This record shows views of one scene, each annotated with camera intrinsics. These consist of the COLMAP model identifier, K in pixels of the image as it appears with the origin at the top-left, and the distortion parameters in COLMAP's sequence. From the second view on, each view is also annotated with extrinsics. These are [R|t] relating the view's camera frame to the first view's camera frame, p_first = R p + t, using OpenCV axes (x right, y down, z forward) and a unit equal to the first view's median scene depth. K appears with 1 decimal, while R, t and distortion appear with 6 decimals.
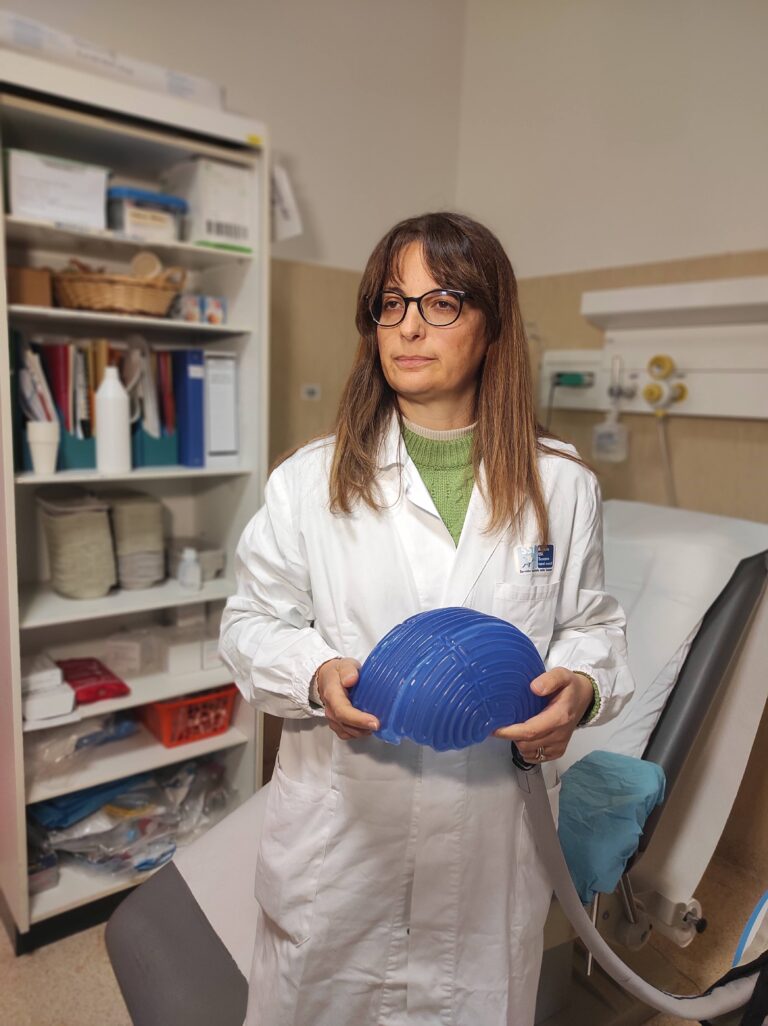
lens RADIAL K [[752.0, 0, 378.3], [0, 752.0, 515.8], [0, 0, 1]] dist [0.007124, 0.004350]
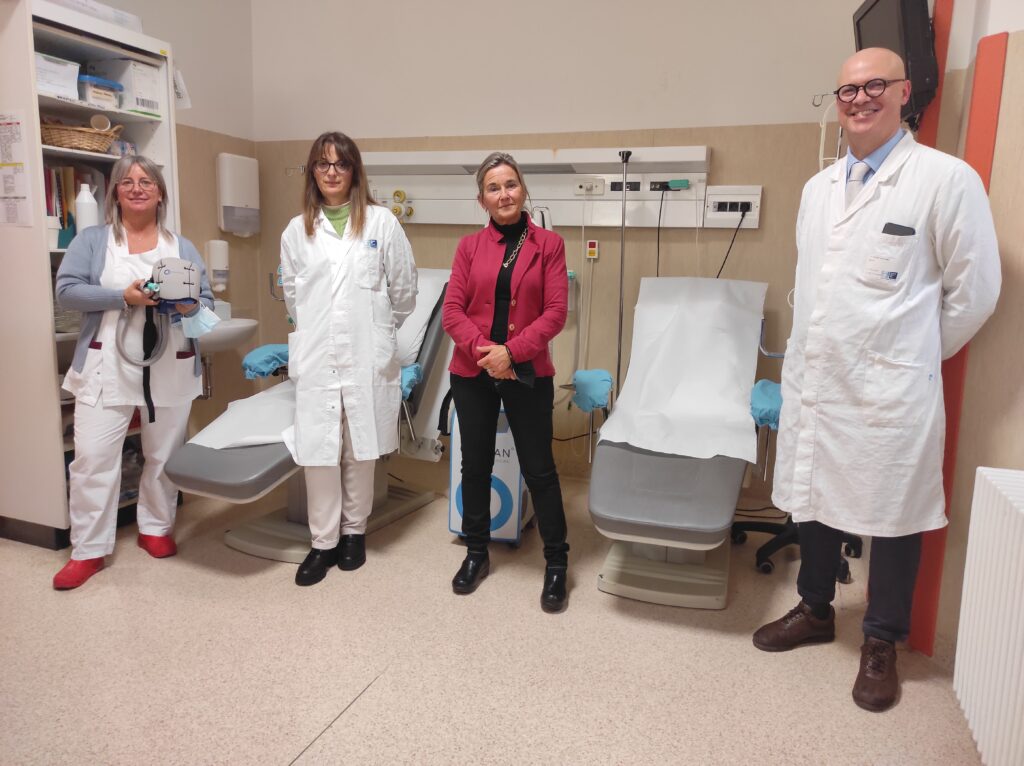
lens RADIAL K [[750.6, 0, 515.1], [0, 750.6, 383.1], [0, 0, 1]] dist [0.007124, 0.004350]
pose [[0.863392, -0.096428, 0.495234, -0.387648], [0.078767, 0.995292, 0.056473, 0.204264], [-0.498348, -0.009750, 0.866922, -0.853996]]
